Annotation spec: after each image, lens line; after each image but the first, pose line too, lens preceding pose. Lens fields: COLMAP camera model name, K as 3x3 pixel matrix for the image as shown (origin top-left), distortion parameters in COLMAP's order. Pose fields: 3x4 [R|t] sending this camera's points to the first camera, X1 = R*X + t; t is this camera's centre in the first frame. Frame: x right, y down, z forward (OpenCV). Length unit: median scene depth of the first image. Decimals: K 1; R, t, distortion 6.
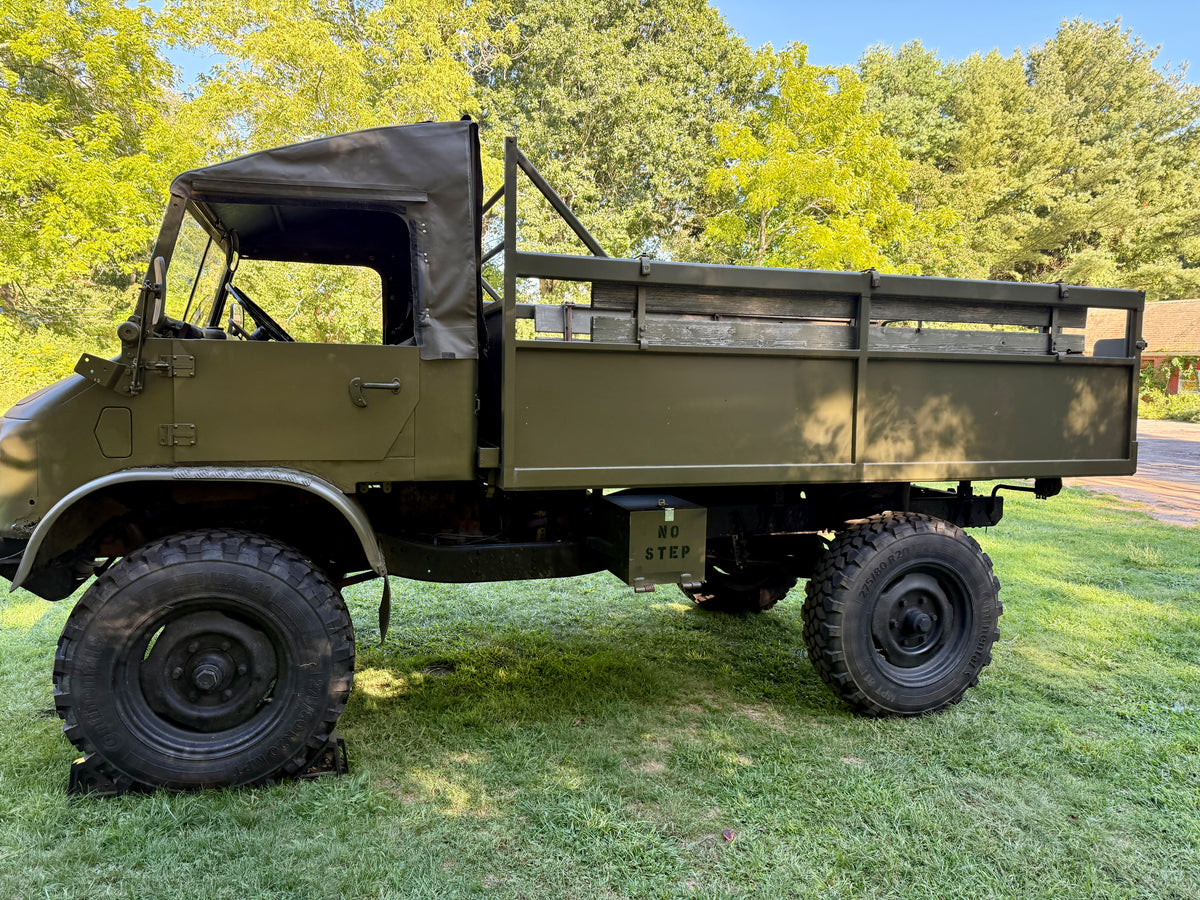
lens RADIAL K [[844.0, 0, 598.2], [0, 844.0, 440.7], [0, 0, 1]] dist [0.091365, -0.105367]
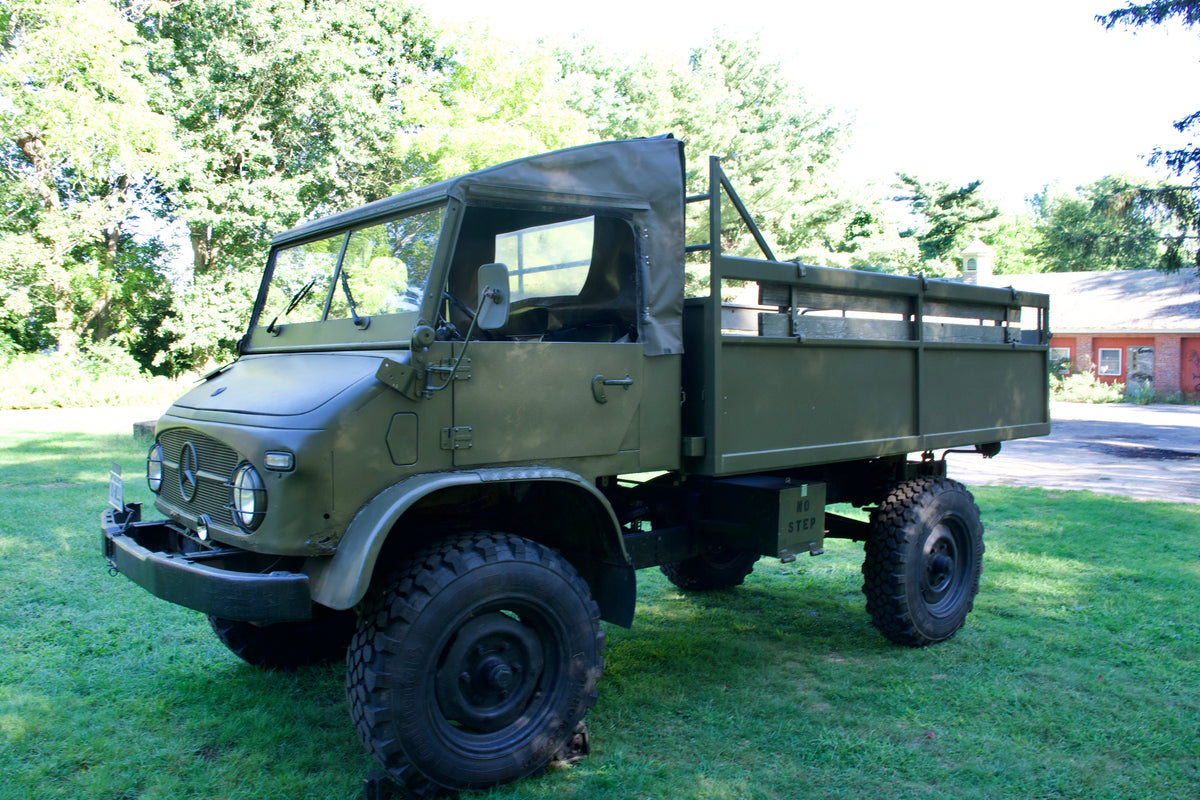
lens RADIAL K [[978.5, 0, 572.2], [0, 978.5, 405.3], [0, 0, 1]] dist [-0.219727, 0.150244]
pose [[0.935296, -0.039052, 0.351706, -0.541348], [0.048954, 0.998615, -0.019301, -0.012100], [-0.350465, 0.035270, 0.935912, -0.069895]]
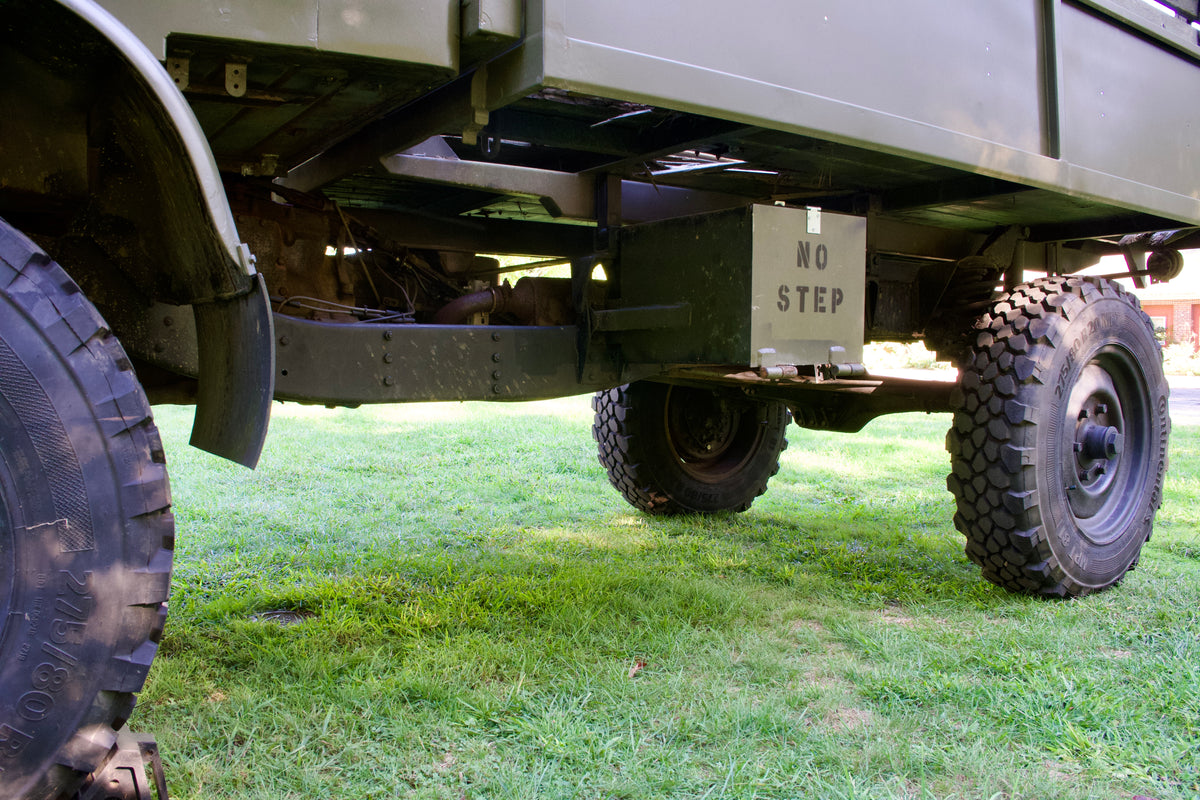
lens RADIAL K [[976.2, 0, 600.0], [0, 976.2, 400.0], [0, 0, 1]] dist [-0.182036, 0.097641]
pose [[0.950029, -0.035476, 0.310140, -0.178670], [0.044111, 0.998809, -0.020871, 0.167362], [-0.309030, 0.033509, 0.950462, 0.429664]]
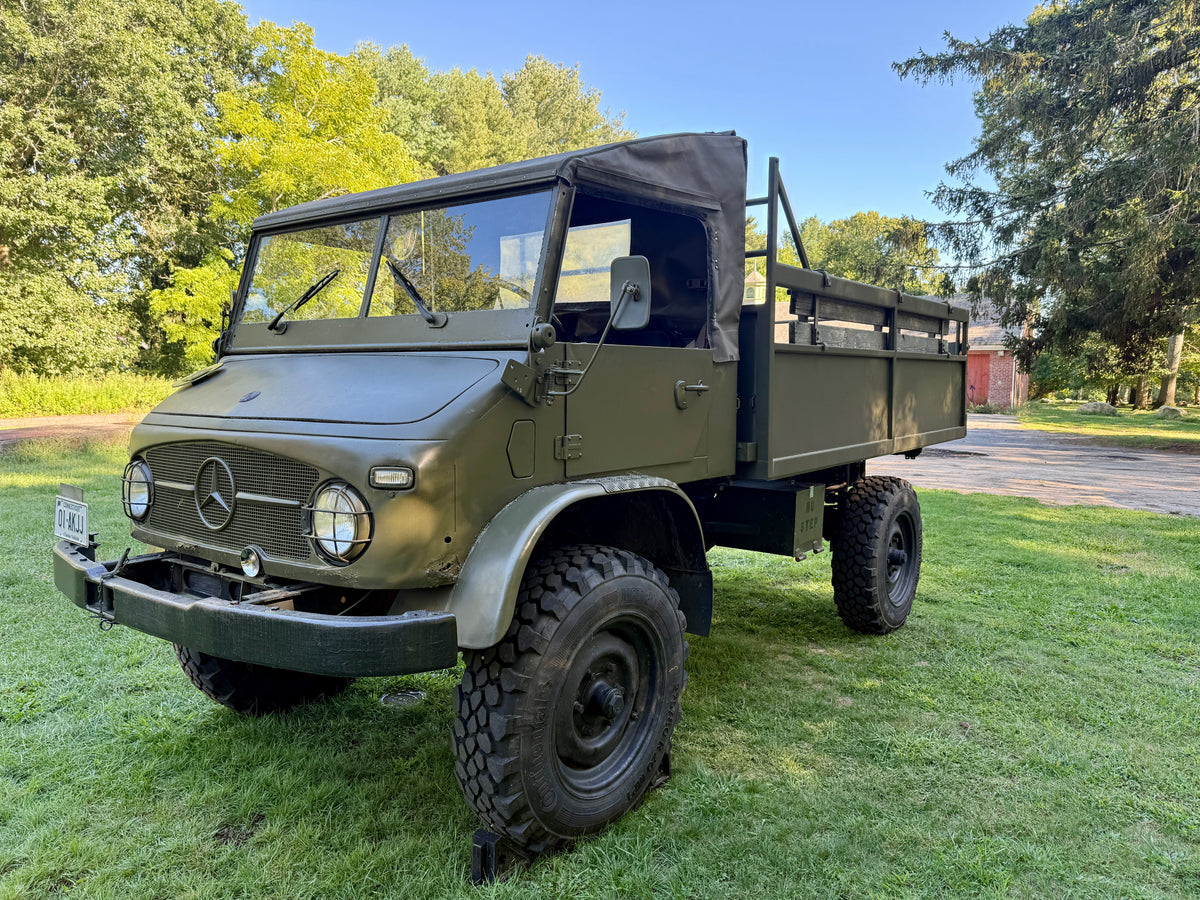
lens RADIAL K [[848.5, 0, 600.0], [0, 848.5, 450.0], [0, 0, 1]] dist [0.082165, -0.103410]
pose [[0.815499, -0.067503, 0.574808, -0.701251], [0.057157, 0.997713, 0.036077, -0.025136], [-0.575929, 0.003434, 0.817492, 0.170486]]
